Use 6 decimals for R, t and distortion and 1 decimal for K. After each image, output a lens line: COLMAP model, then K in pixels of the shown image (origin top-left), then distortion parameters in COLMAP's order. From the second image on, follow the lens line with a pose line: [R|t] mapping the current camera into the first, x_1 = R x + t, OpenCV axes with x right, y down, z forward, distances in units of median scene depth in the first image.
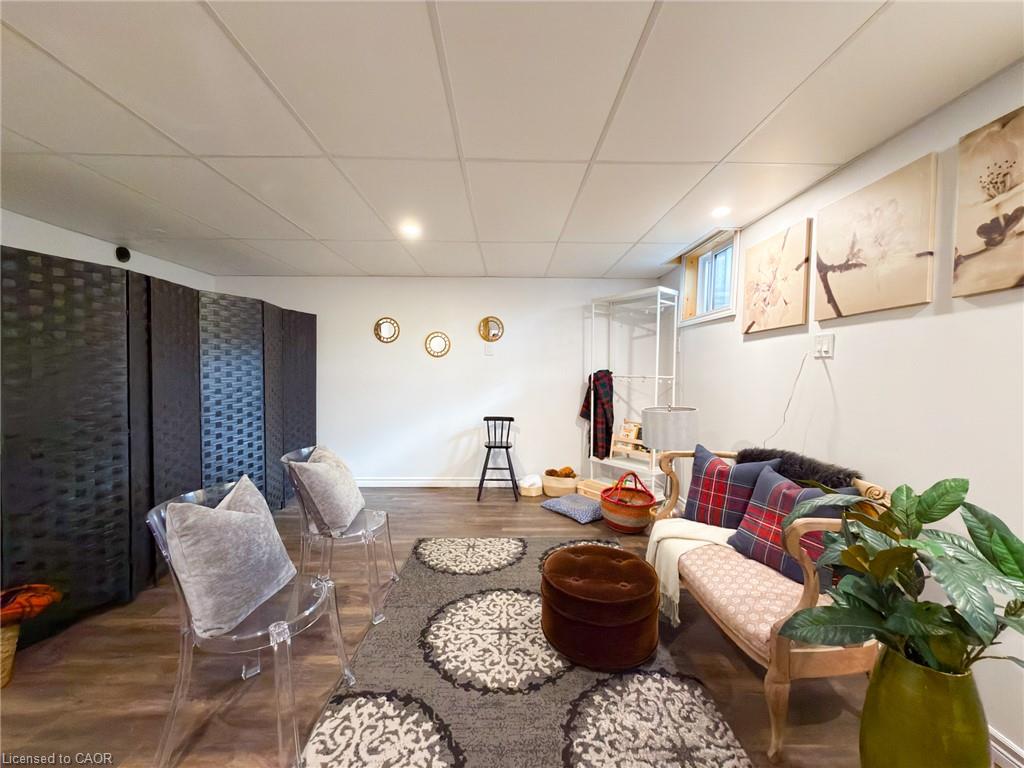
lens RADIAL K [[409.6, 0, 512.0], [0, 409.6, 384.0], [0, 0, 1]] dist [0.000869, 0.000120]
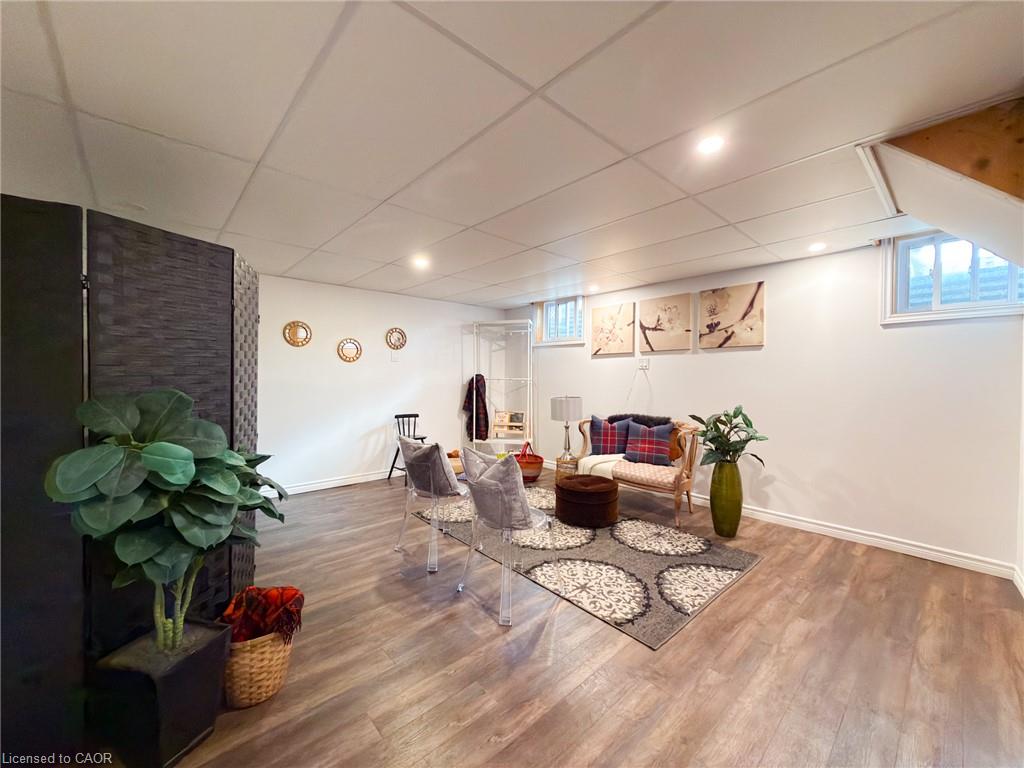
lens RADIAL K [[409.6, 0, 512.0], [0, 409.6, 384.0], [0, 0, 1]] dist [0.000869, 0.000120]
pose [[0.755591, -0.015739, 0.654854, -1.110378], [0.021048, 0.999778, -0.000257, 0.000478], [-0.654705, 0.013977, 0.755755, -0.165239]]
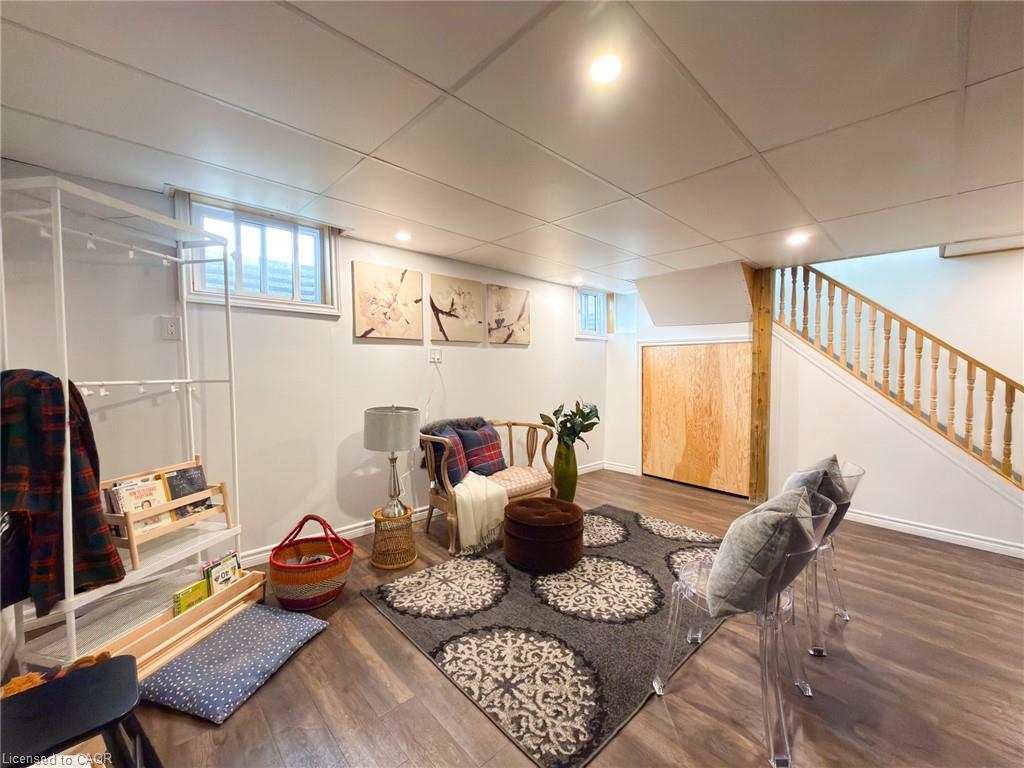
lens RADIAL K [[409.6, 0, 512.0], [0, 409.6, 384.0], [0, 0, 1]] dist [0.000869, 0.000120]
pose [[-0.672918, -0.043234, 0.738452, -0.675860], [0.012778, 0.997462, 0.070042, -0.084164], [-0.739606, 0.056569, -0.670658, 1.800967]]
